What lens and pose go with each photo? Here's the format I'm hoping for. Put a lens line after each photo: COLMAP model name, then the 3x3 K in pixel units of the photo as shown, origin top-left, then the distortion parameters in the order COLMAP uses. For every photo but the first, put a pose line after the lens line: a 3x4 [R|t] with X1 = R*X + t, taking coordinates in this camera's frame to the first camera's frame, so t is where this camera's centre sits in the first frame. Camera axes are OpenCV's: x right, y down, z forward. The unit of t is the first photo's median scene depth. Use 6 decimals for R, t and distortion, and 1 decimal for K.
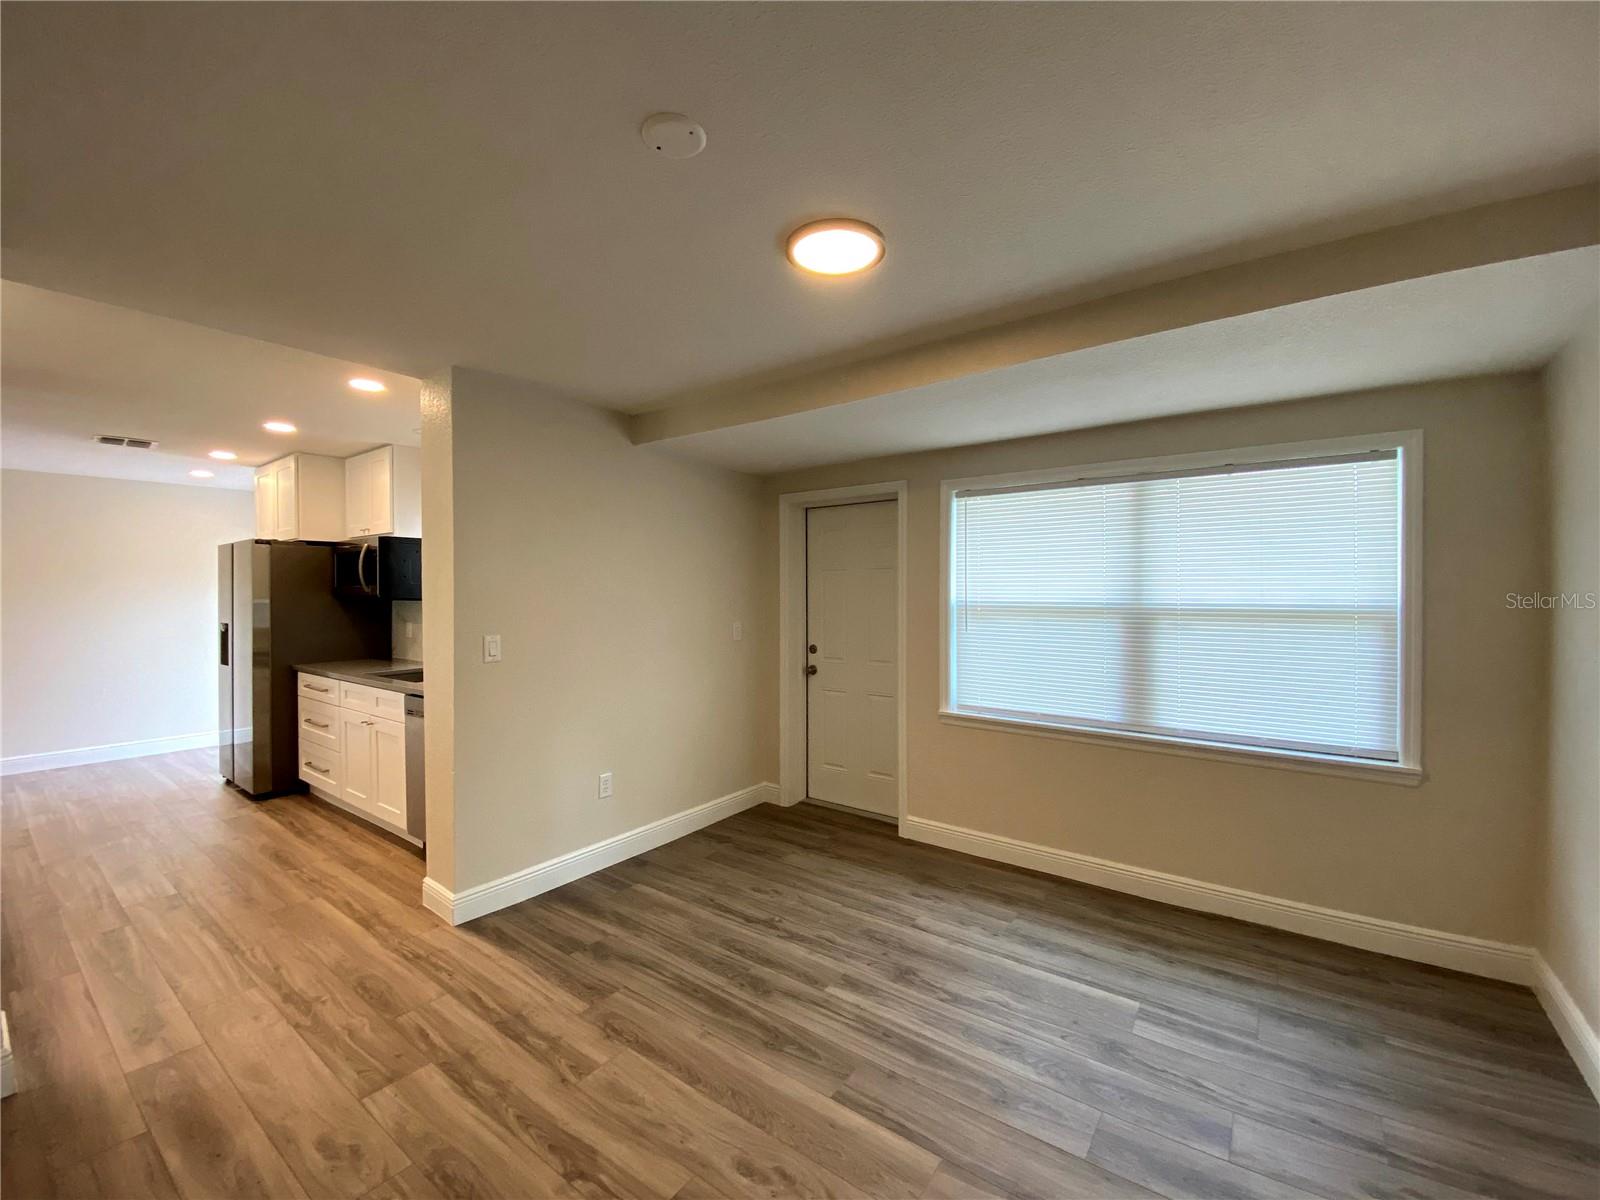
lens RADIAL K [[643.0, 0, 798.9], [0, 643.0, 592.6], [0, 0, 1]] dist [0.003709, -0.014755]
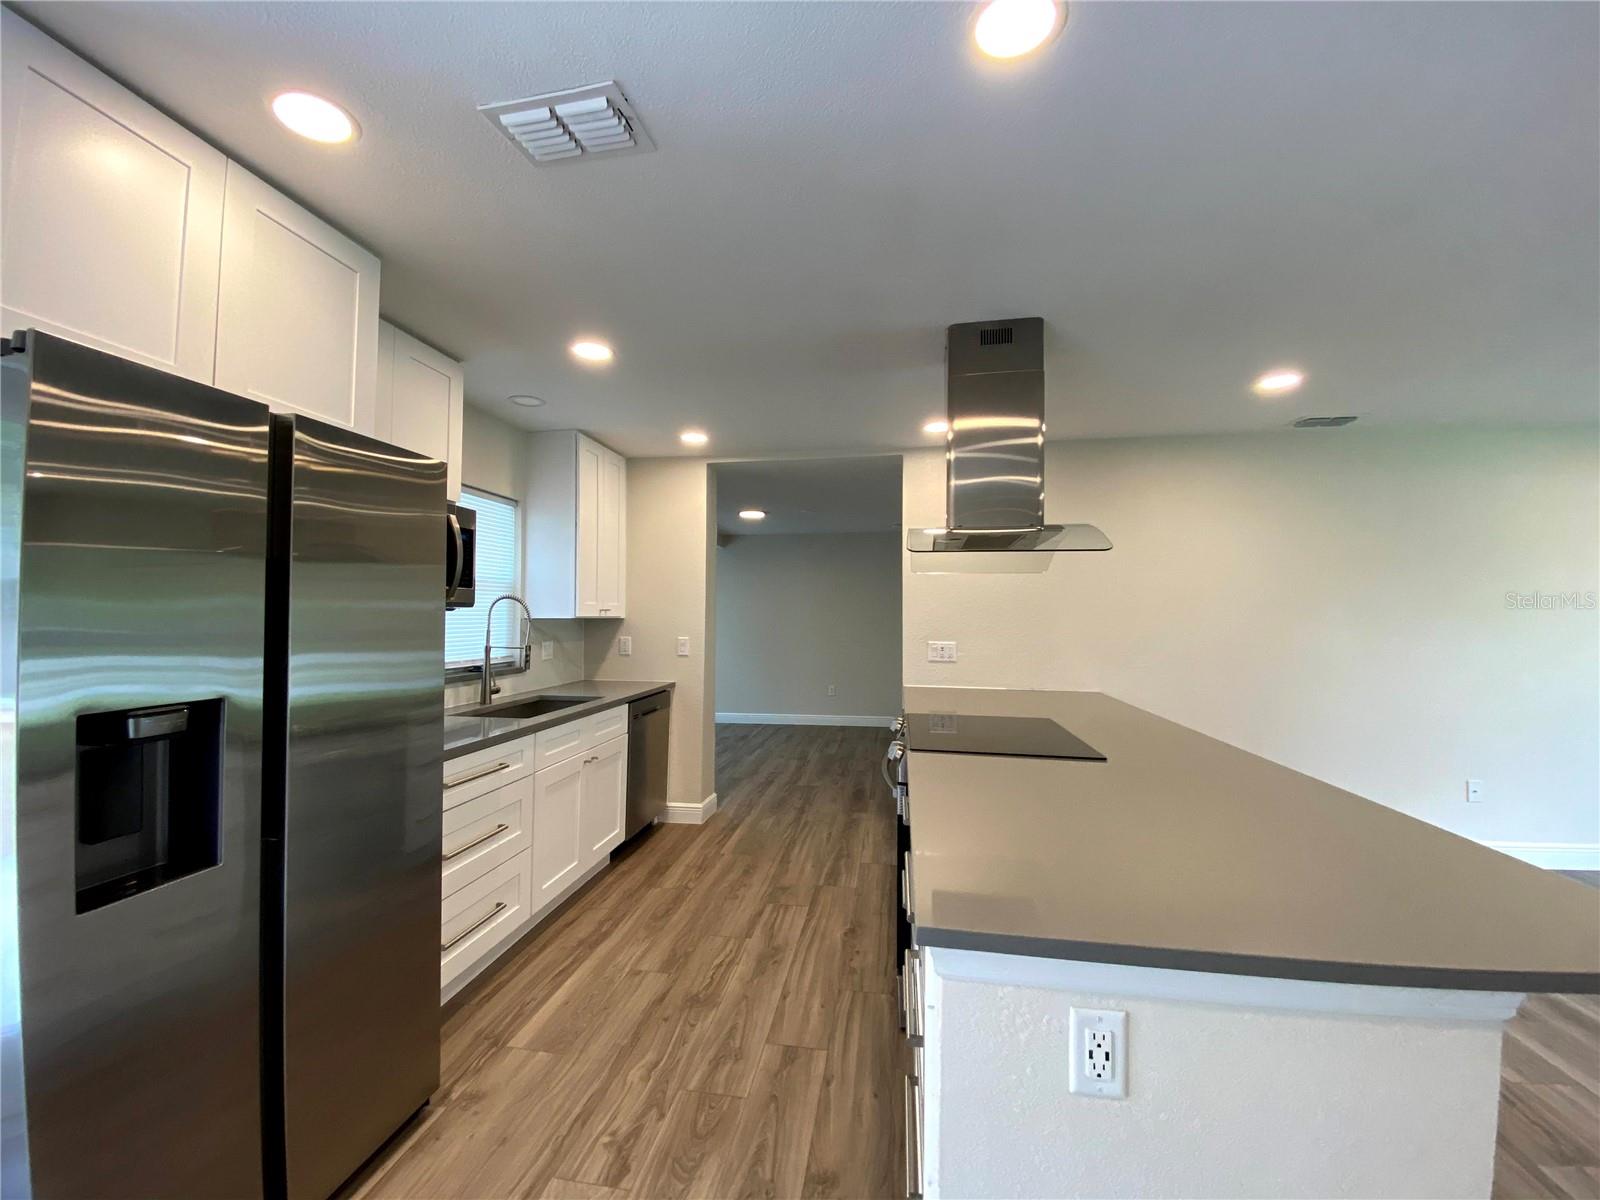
lens RADIAL K [[644.6, 0, 795.7], [0, 644.6, 599.5], [0, 0, 1]] dist [0.000798, -0.013785]
pose [[-0.450660, 0.024629, 0.892356, -1.972818], [-0.003411, 0.999565, -0.029311, 0.025591], [-0.892689, -0.016253, -0.450380, 1.465266]]
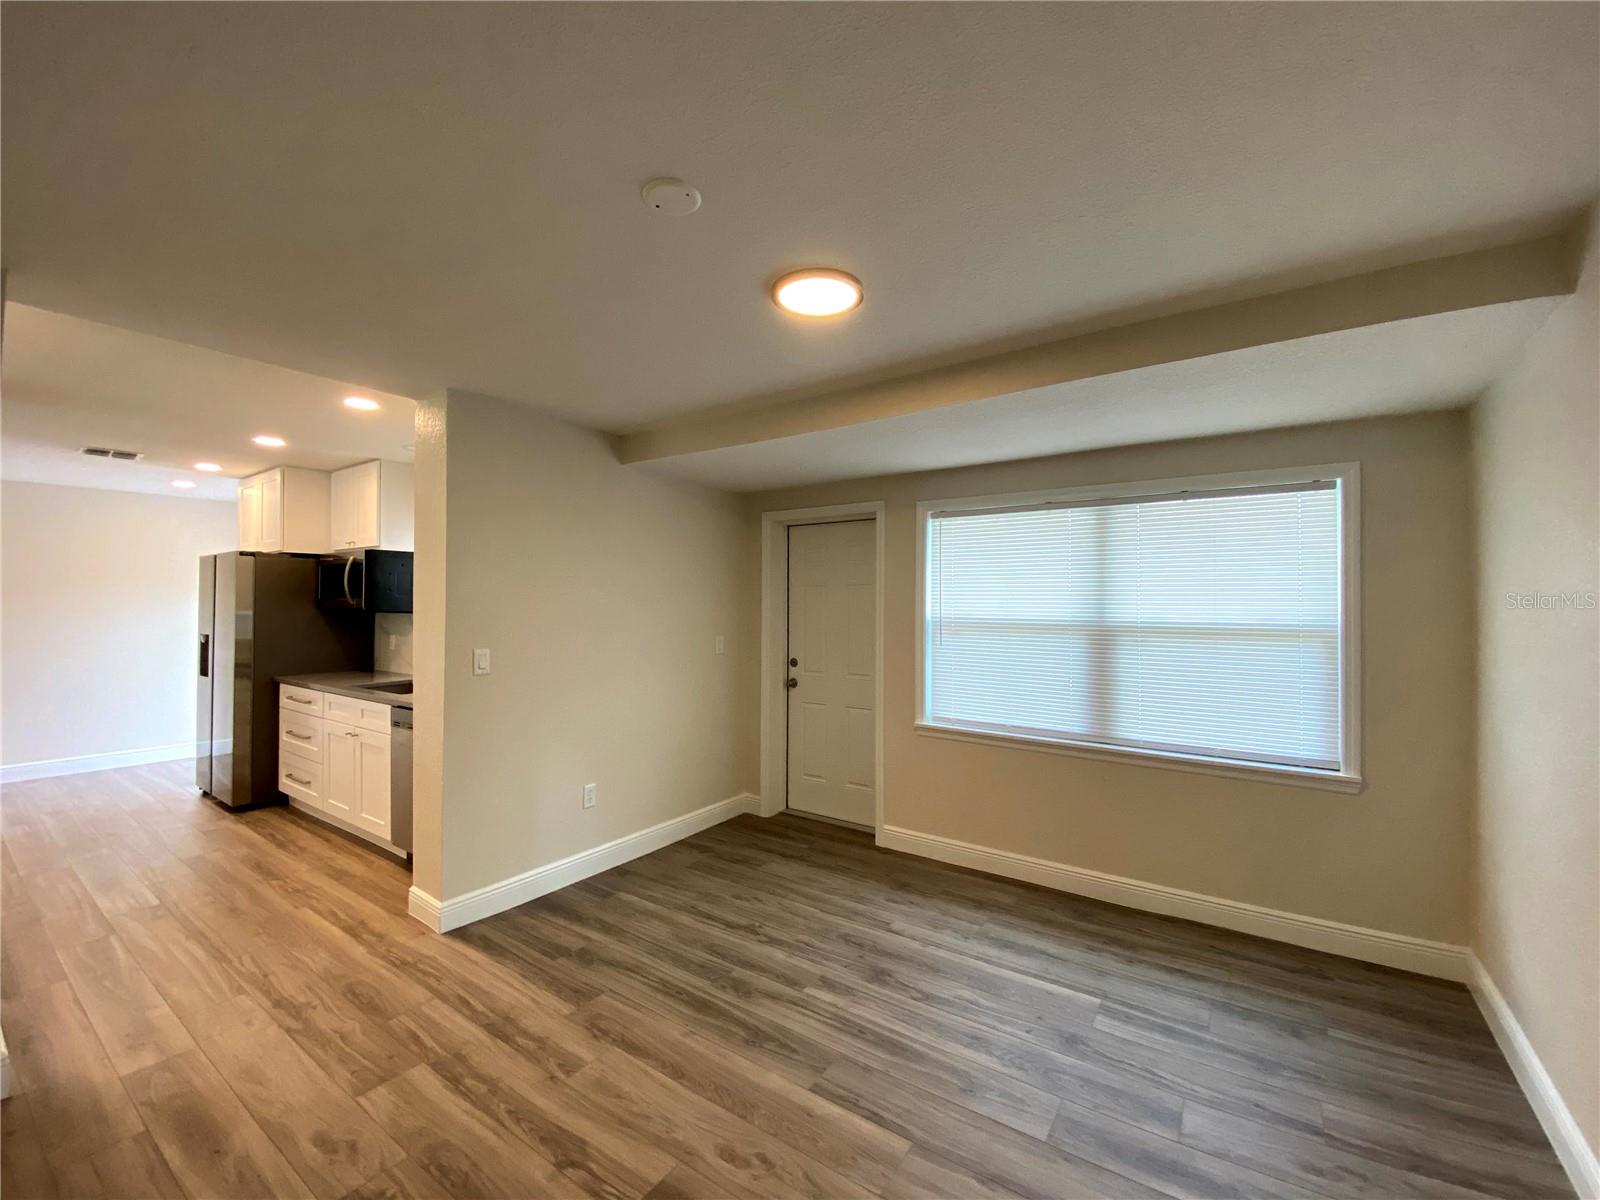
lens RADIAL K [[643.0, 0, 798.9], [0, 643.0, 592.6], [0, 0, 1]] dist [0.003709, -0.014755]
pose [[0.999510, 0.007019, 0.030490, -0.002559], [-0.006422, 0.999786, -0.019661, -0.006092], [-0.030621, 0.019455, 0.999342, -0.044188]]
